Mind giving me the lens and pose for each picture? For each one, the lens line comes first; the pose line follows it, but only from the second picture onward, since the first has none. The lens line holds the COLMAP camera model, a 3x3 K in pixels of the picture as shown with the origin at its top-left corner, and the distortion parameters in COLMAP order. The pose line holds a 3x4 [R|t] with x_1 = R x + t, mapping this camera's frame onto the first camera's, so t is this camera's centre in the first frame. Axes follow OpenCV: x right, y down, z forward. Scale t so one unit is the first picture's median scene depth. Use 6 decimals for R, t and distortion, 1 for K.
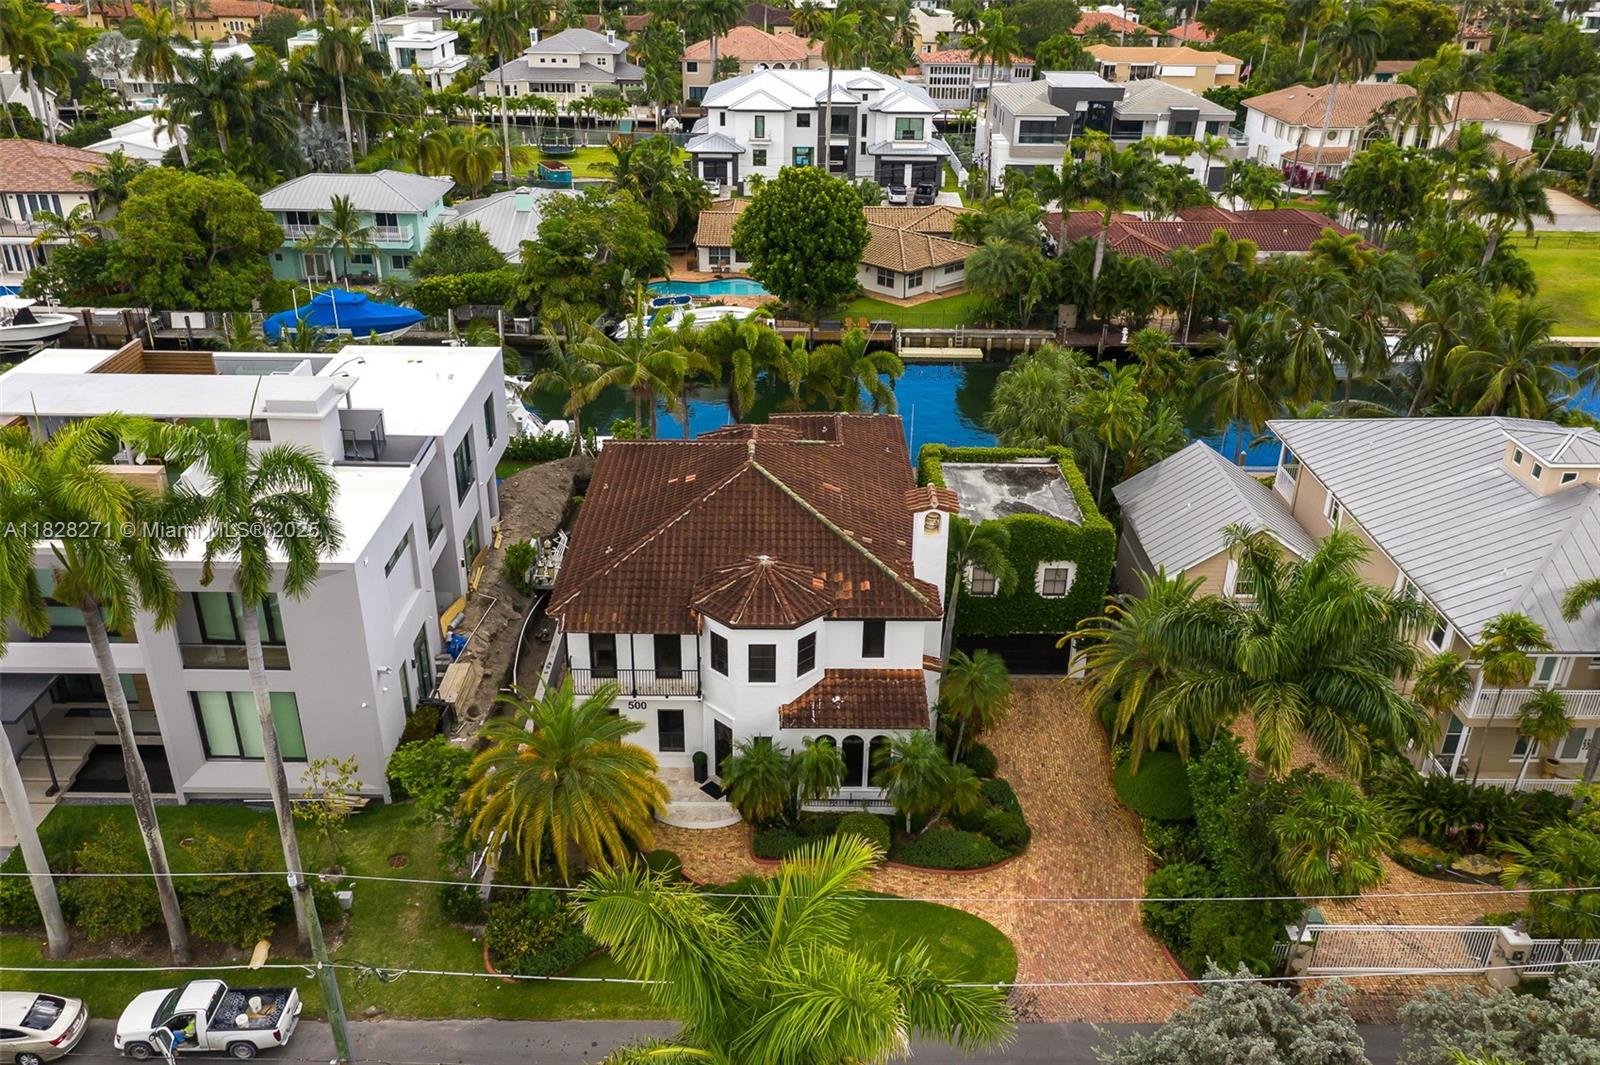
lens RADIAL K [[1272.9, 0, 800.0], [0, 1272.9, 532.5], [0, 0, 1]] dist [0.003622, 0.012732]
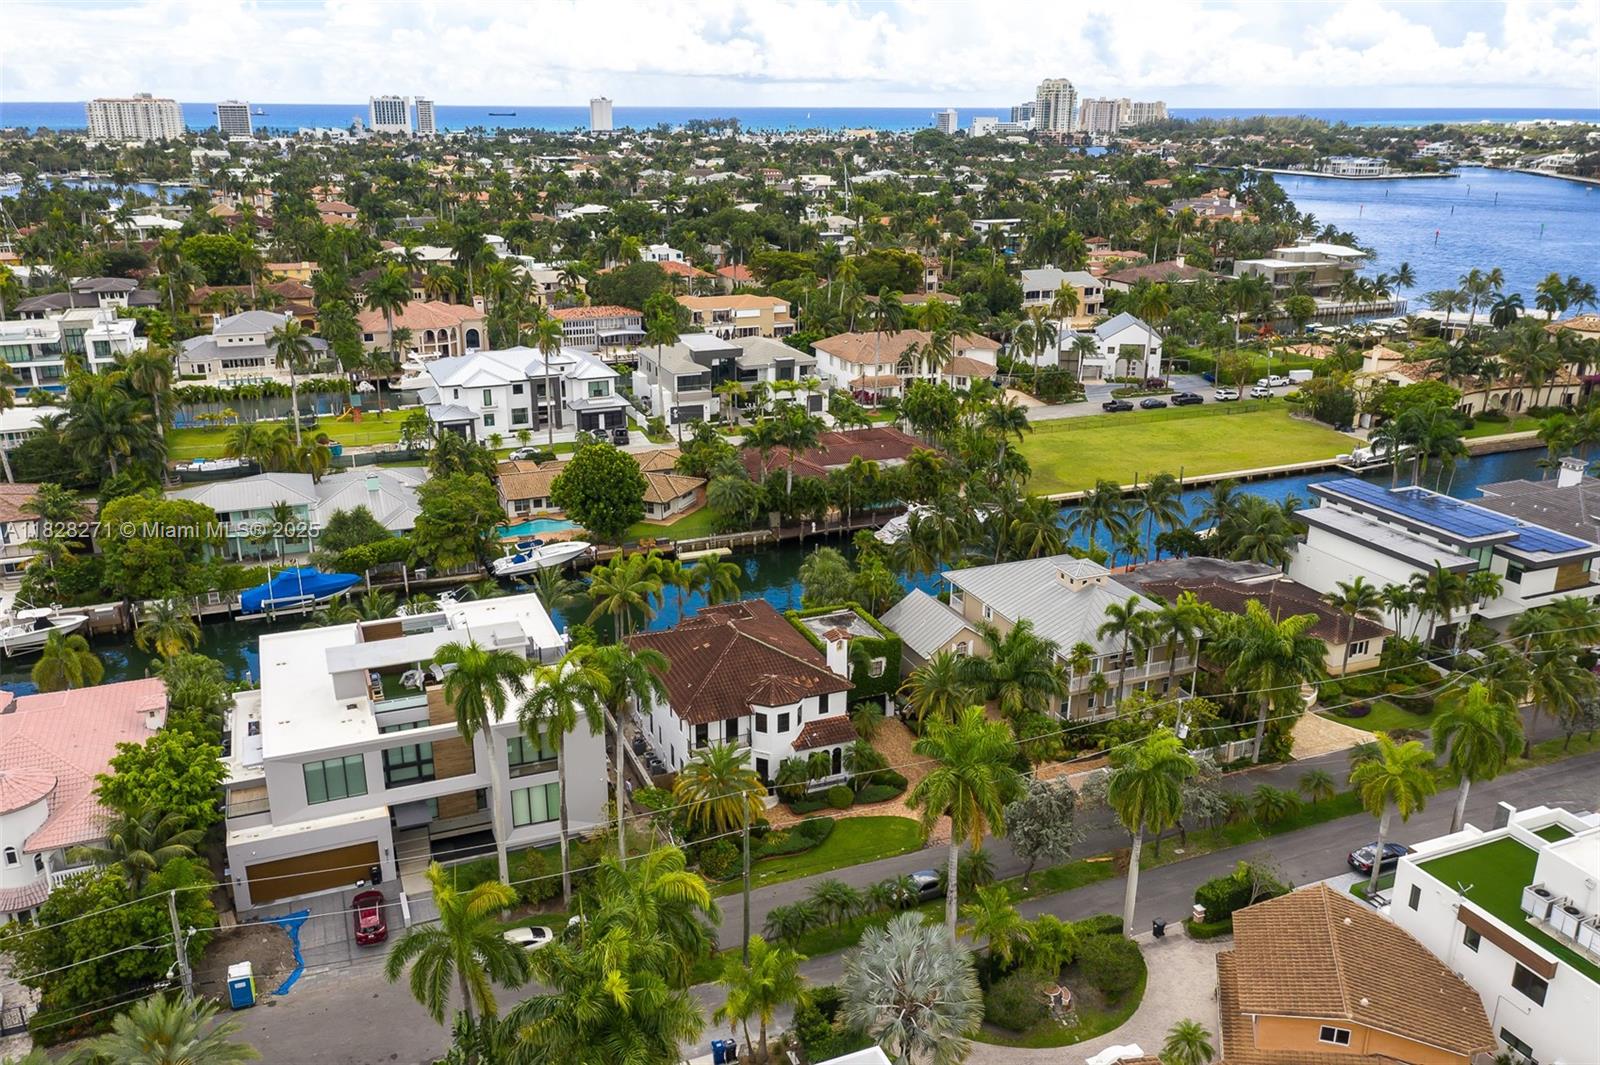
lens RADIAL K [[1272.9, 0, 800.0], [0, 1272.9, 532.5], [0, 0, 1]] dist [0.003622, 0.012732]
pose [[0.925765, -0.127238, 0.356048, -0.324398], [0.171481, 0.980552, -0.095455, -0.000374], [-0.336978, 0.149424, 0.929580, -0.464125]]
